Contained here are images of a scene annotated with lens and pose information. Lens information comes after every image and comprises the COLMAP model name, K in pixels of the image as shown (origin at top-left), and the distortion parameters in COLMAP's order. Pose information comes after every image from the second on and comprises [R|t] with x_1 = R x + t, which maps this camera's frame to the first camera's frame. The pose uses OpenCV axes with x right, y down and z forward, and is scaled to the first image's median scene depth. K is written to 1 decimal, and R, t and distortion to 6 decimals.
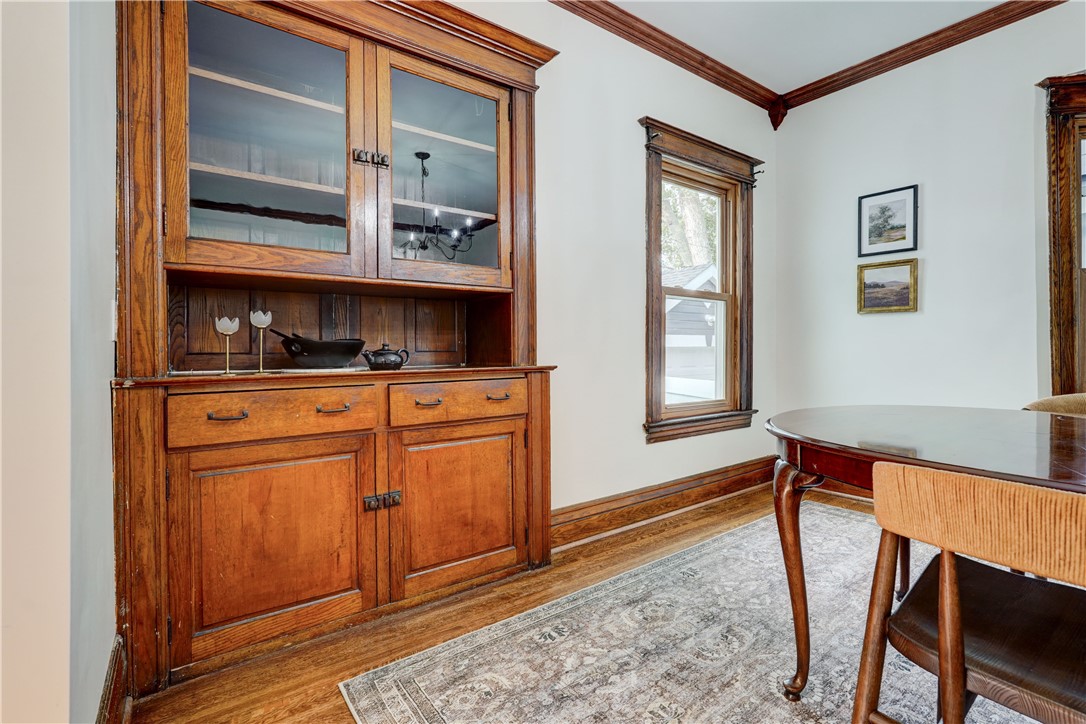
lens RADIAL K [[456.7, 0, 502.4], [0, 456.7, 359.2], [0, 0, 1]] dist [-0.013732, 0.005885]
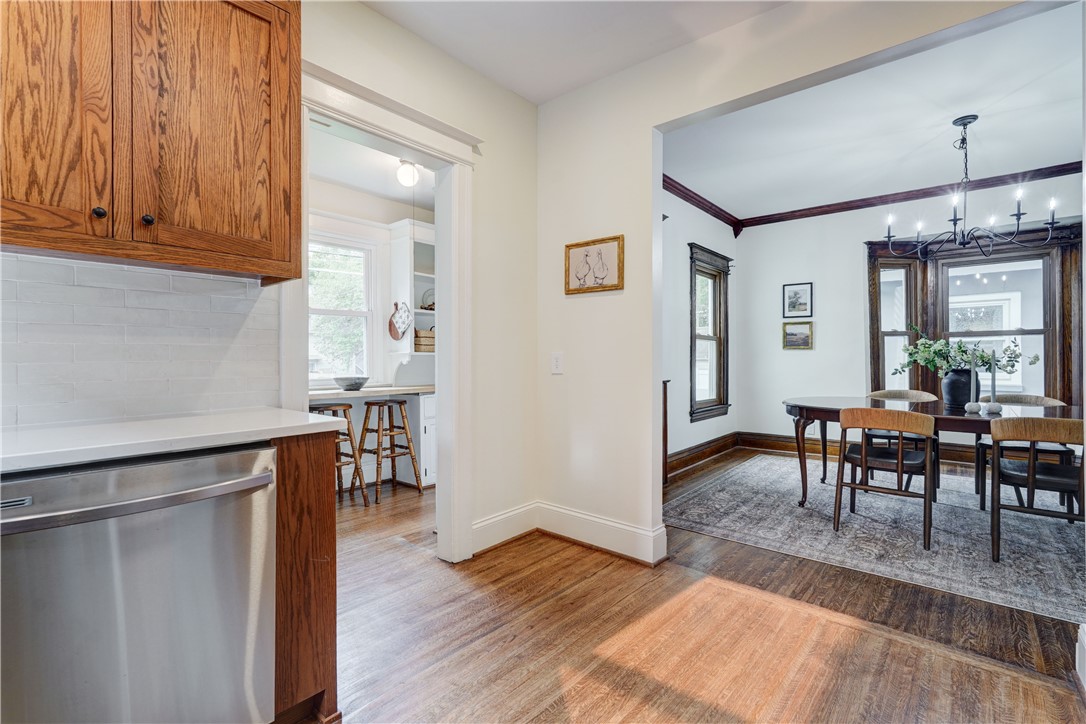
lens RADIAL K [[559.0, 0, 422.8], [0, 559.0, 360.8], [0, 0, 1]] dist [0.000919, 0.001856]
pose [[0.971987, 0.000262, 0.235034, -1.694538], [0.002586, 0.999927, -0.011808, -0.048609], [-0.235020, 0.012085, 0.971915, -1.235068]]
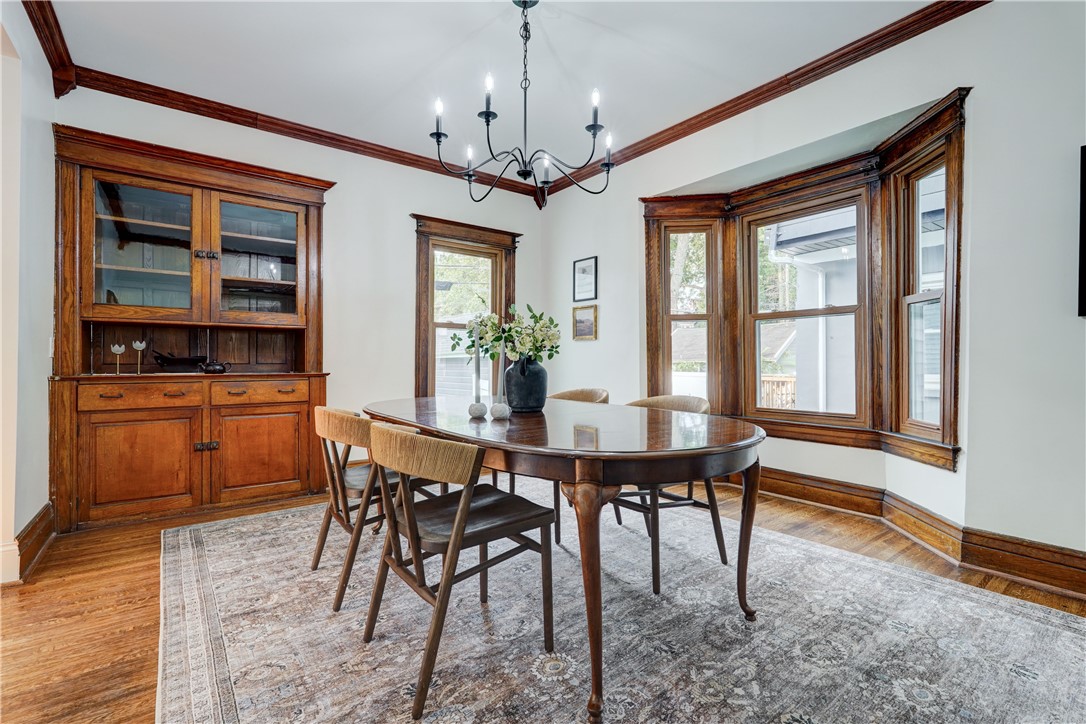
lens RADIAL K [[503.4, 0, 553.7], [0, 503.4, 369.2], [0, 0, 1]] dist [-0.017623, 0.009343]
pose [[0.999978, 0.006336, -0.002086, 1.084176], [-0.006356, 0.999933, -0.009633, 0.015446], [0.002024, 0.009646, 0.999951, -0.952759]]
